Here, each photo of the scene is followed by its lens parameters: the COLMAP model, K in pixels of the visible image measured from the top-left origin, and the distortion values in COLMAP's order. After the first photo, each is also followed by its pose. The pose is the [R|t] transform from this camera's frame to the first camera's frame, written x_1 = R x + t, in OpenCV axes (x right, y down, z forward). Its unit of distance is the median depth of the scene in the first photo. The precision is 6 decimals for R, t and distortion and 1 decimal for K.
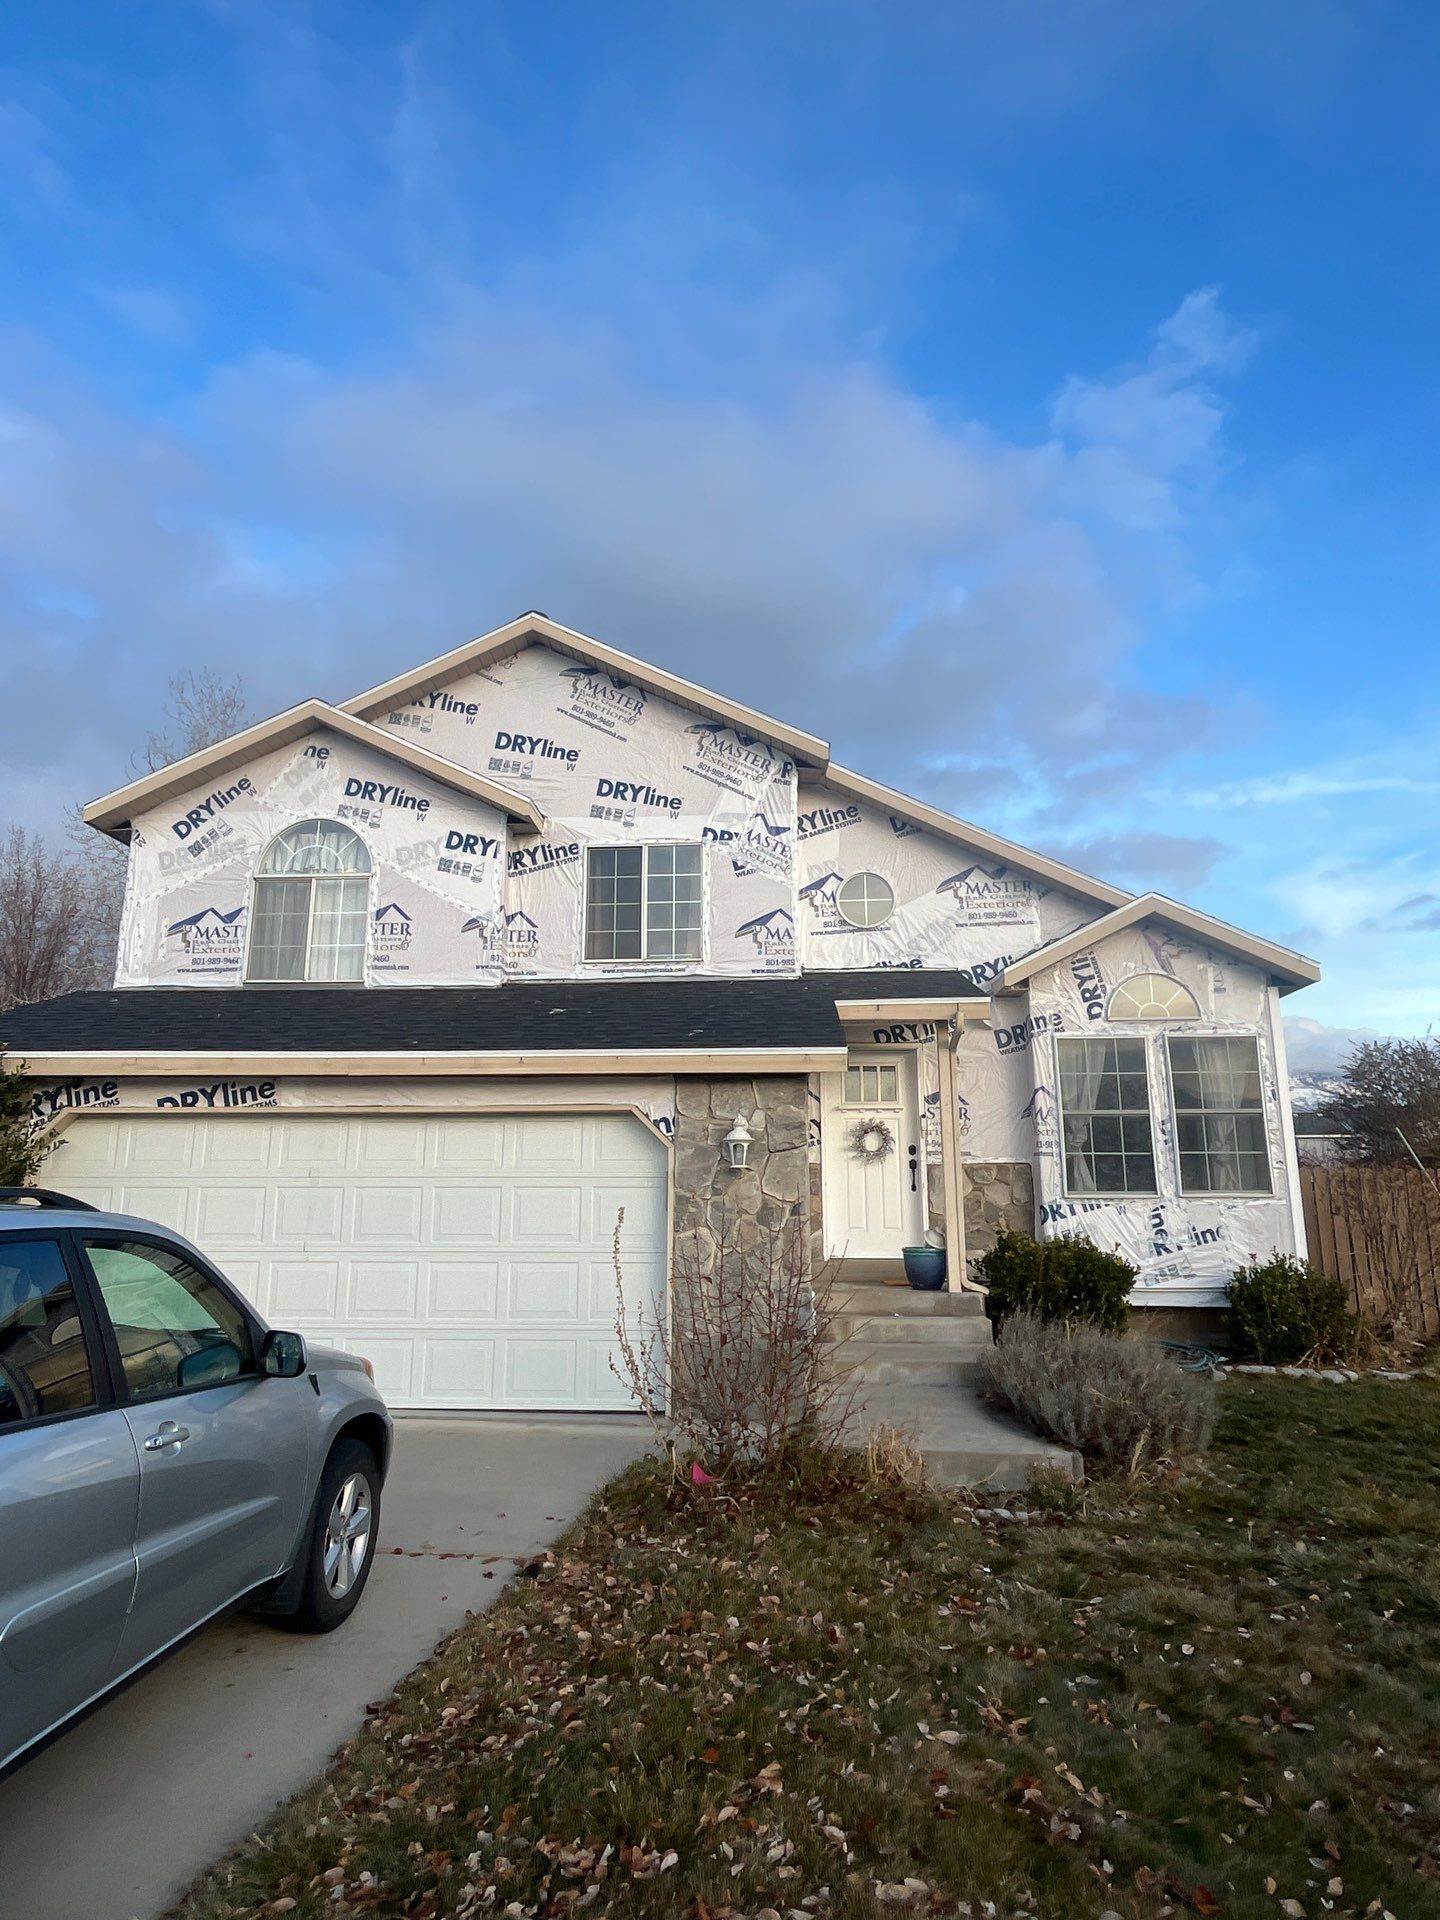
lens RADIAL K [[1140.4, 0, 718.2], [0, 1140.4, 952.1], [0, 0, 1]] dist [0.002615, 0.001491]
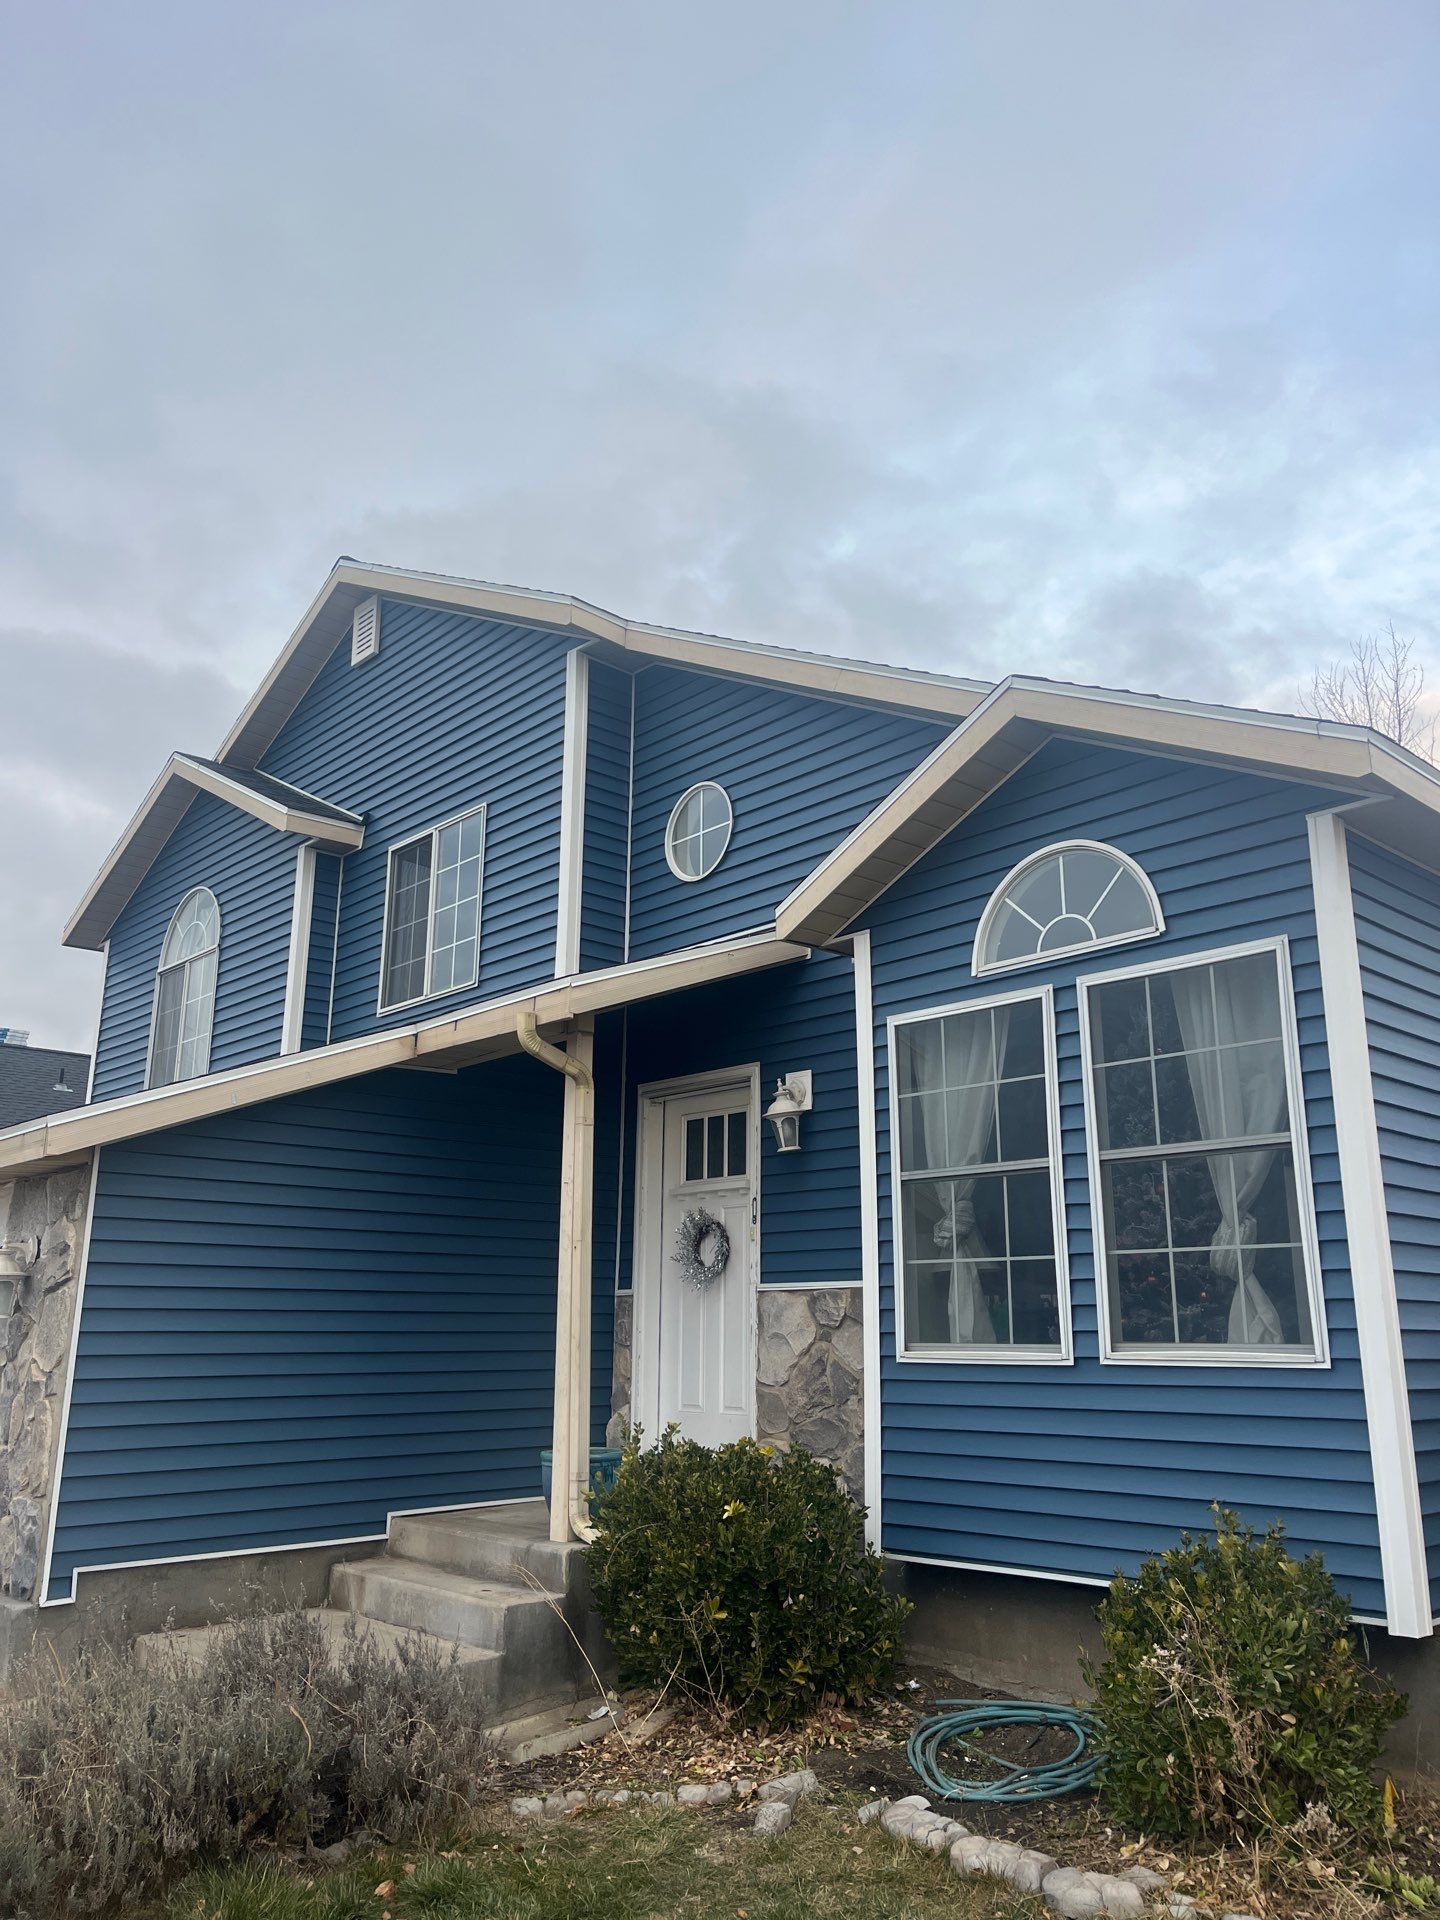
lens RADIAL K [[1446.6, 0, 723.5], [0, 1446.6, 961.0], [0, 0, 1]] dist [0.048781, -0.057046]
pose [[0.720691, -0.172125, -0.671549, 0.661080], [0.153456, 0.984266, -0.087593, 0.090672], [0.676059, -0.039926, 0.735765, 0.491493]]
